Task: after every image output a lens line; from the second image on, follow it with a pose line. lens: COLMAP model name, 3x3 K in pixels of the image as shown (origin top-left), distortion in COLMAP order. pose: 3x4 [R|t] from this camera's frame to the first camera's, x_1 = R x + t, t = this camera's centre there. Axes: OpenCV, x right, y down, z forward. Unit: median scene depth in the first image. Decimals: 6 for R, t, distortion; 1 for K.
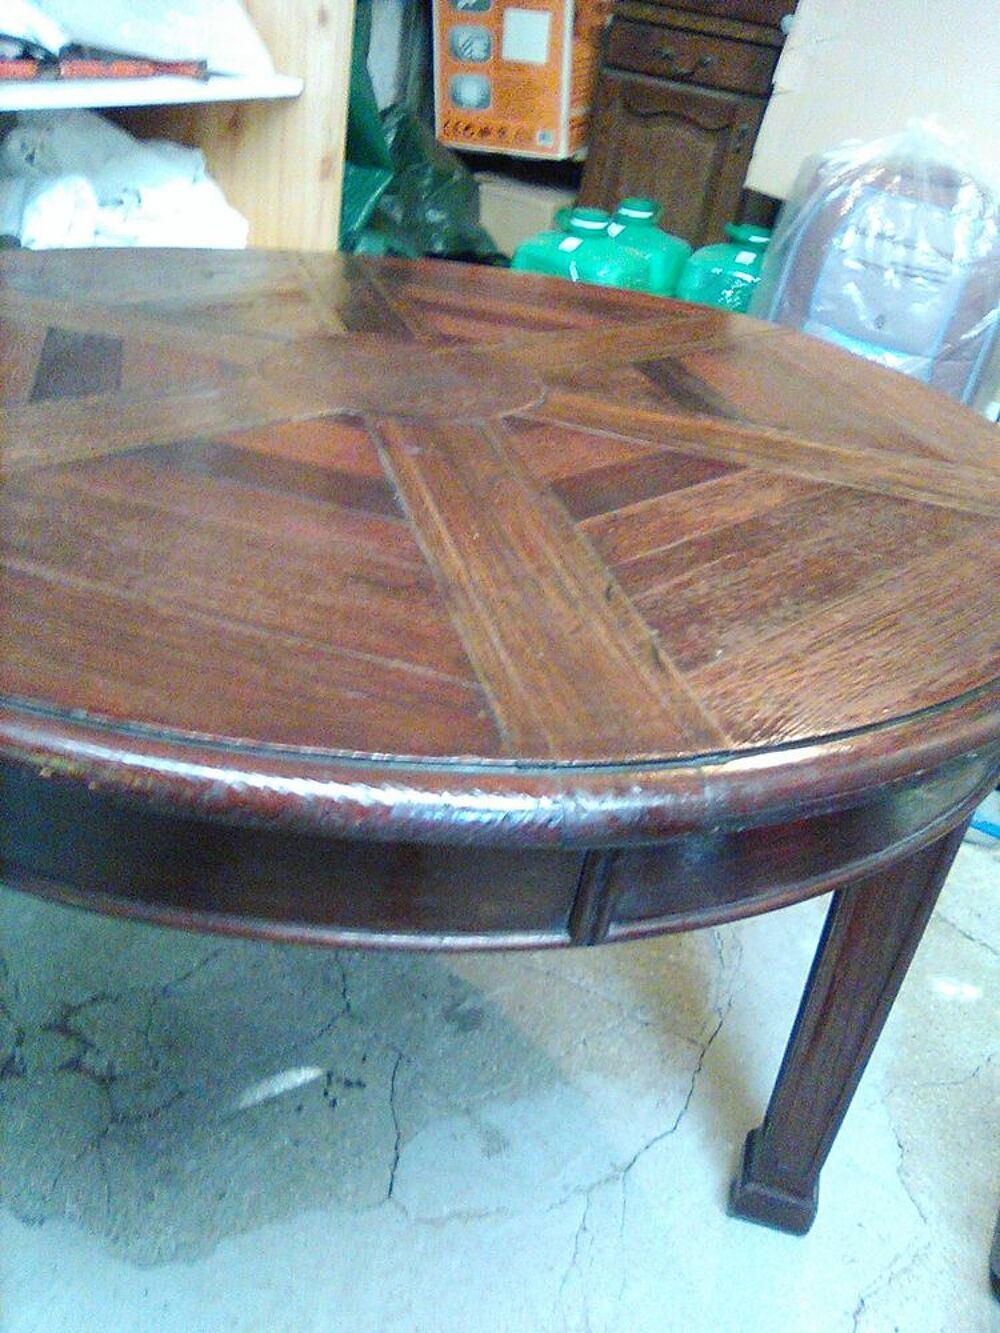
lens RADIAL K [[1160.1, 0, 500.0], [0, 1160.1, 666.5], [0, 0, 1]] dist [-0.004117, -0.063089]
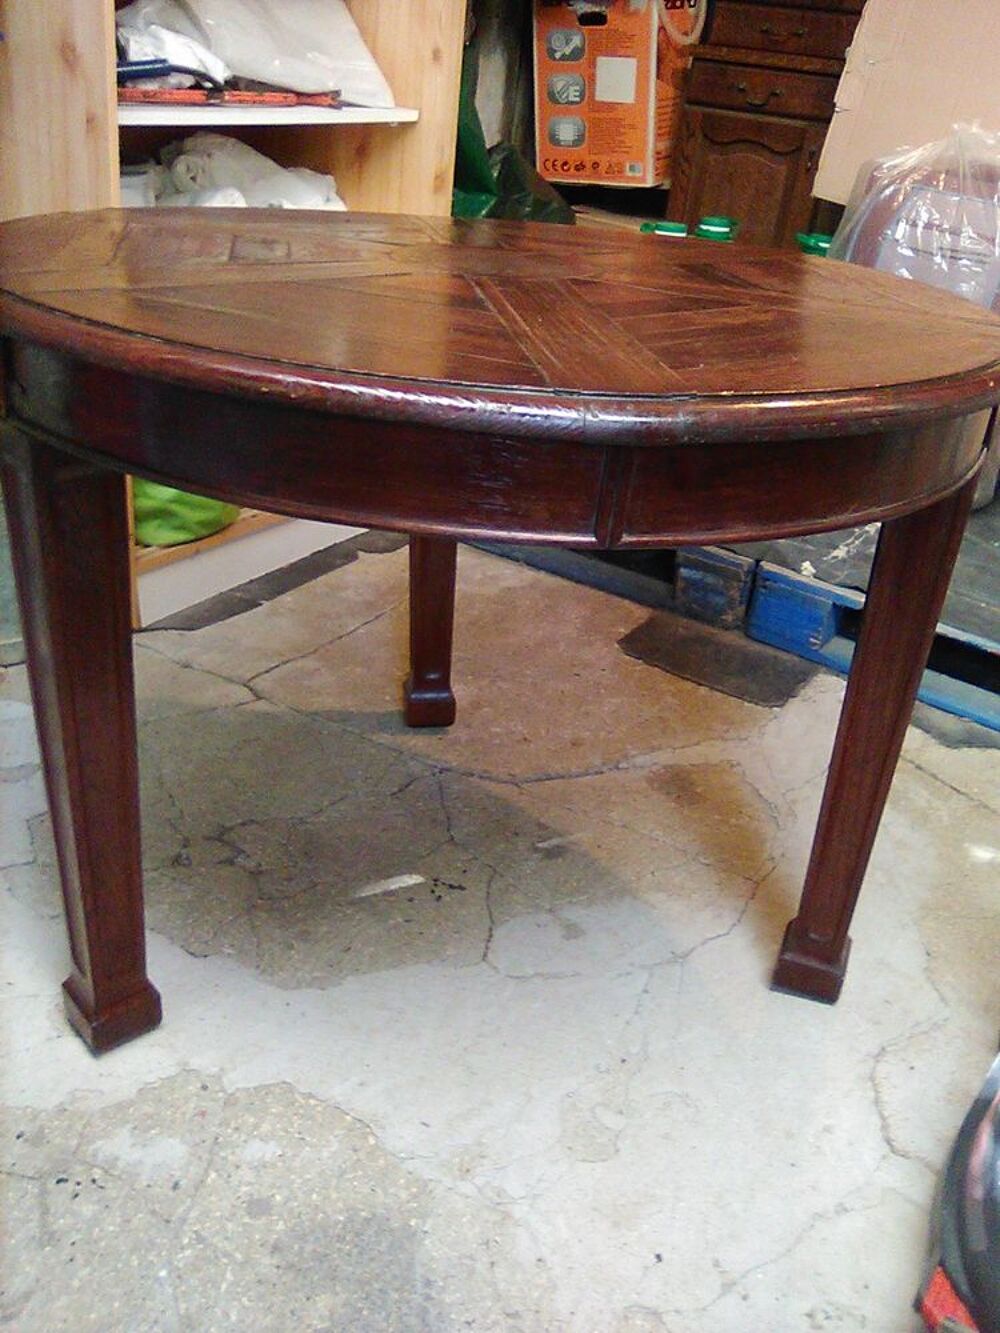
lens RADIAL K [[1160.1, 0, 500.0], [0, 1160.1, 666.5], [0, 0, 1]] dist [-0.004117, -0.063089]
pose [[0.995575, -0.002039, -0.093951, 0.027843], [-0.003840, 0.998047, -0.062347, 0.176631], [0.093895, 0.062431, 0.993623, -0.173748]]
